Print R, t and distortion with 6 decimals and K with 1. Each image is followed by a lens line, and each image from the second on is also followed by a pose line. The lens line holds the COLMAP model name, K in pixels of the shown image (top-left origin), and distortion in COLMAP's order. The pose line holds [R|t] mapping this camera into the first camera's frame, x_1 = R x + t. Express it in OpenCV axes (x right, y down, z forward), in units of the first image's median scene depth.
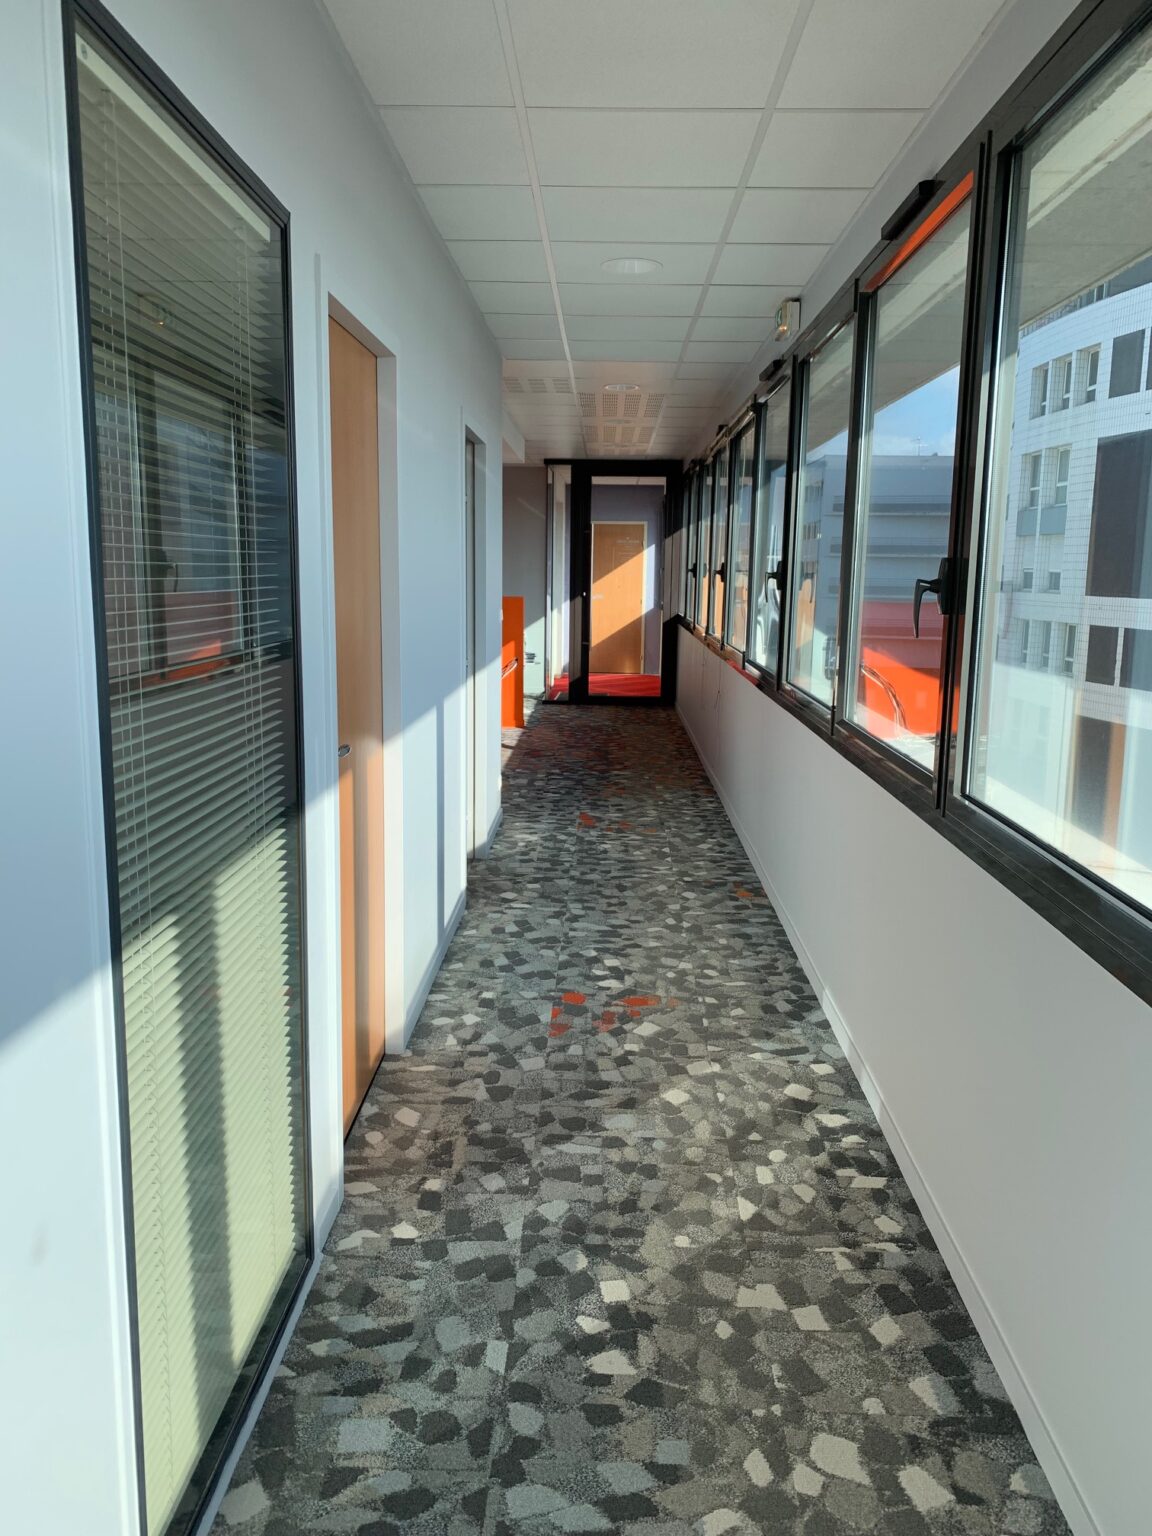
lens RADIAL K [[1165.9, 0, 572.6], [0, 1165.9, 761.4], [0, 0, 1]] dist [0.033152, -0.053564]
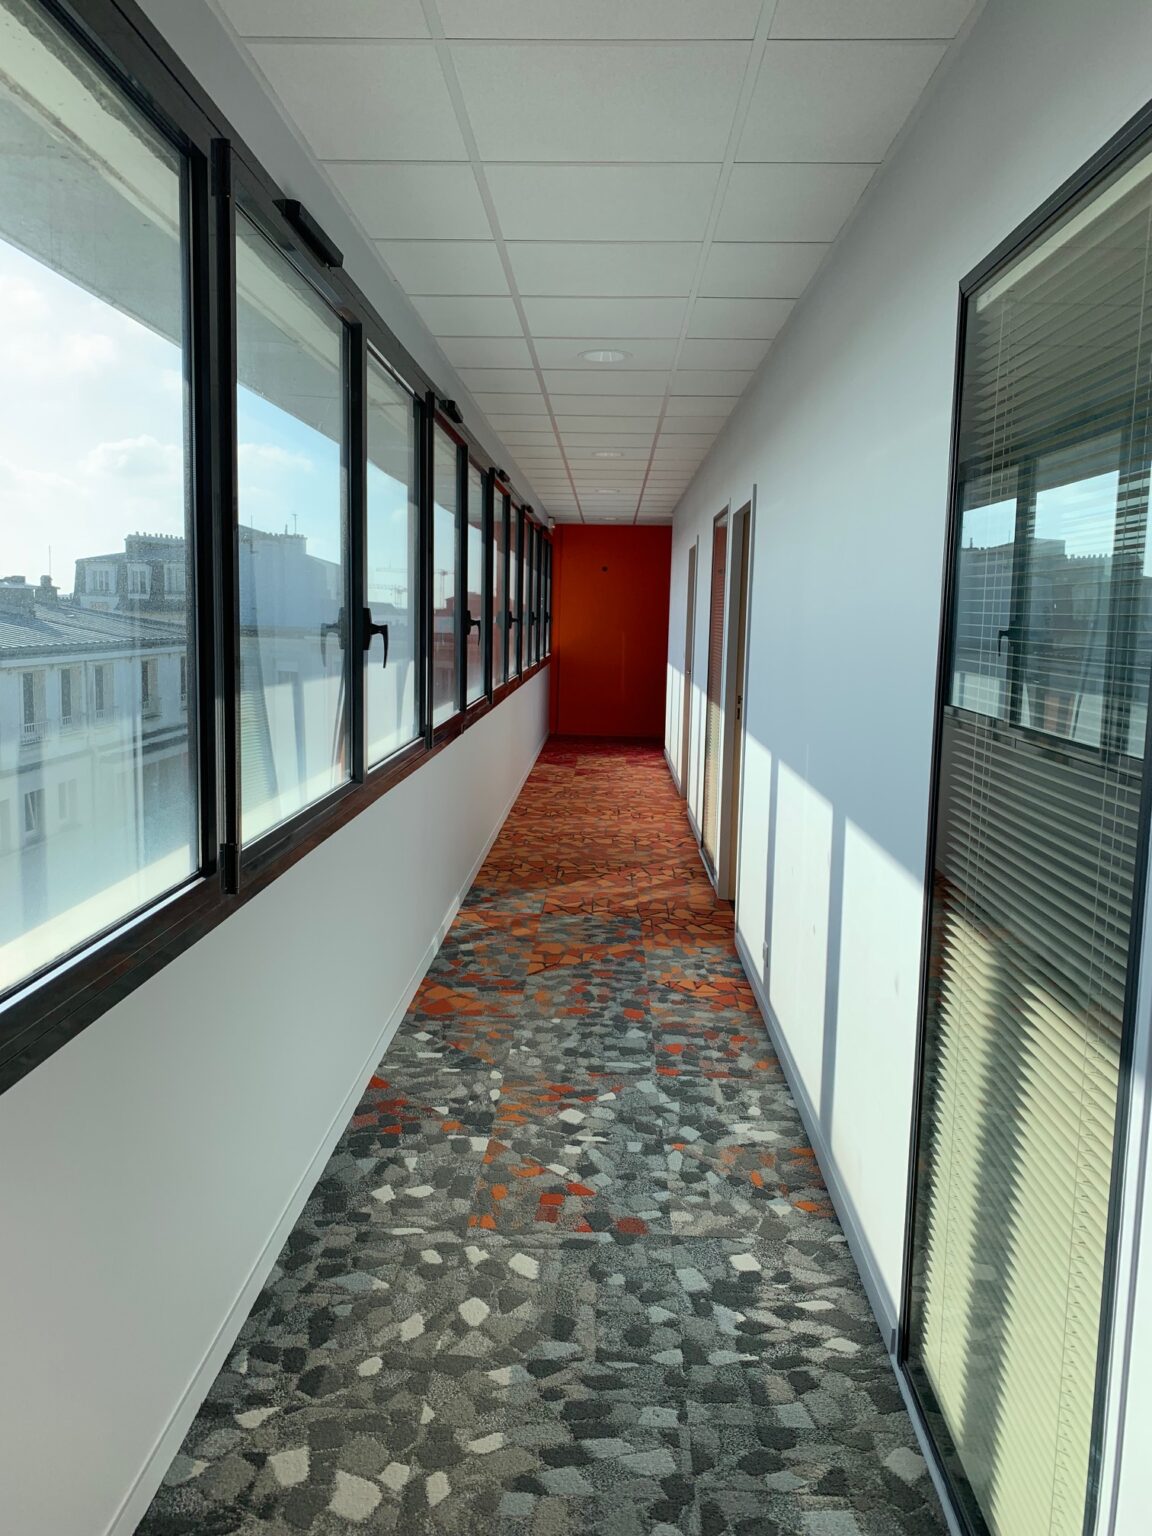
lens RADIAL K [[1165.9, 0, 572.6], [0, 1165.9, 761.4], [0, 0, 1]] dist [0.033152, -0.053564]
pose [[-0.999417, -0.034013, -0.002988, 0.064747], [-0.033431, 0.957002, 0.288149, -0.318513], [-0.006942, 0.288081, -0.957581, 1.832832]]
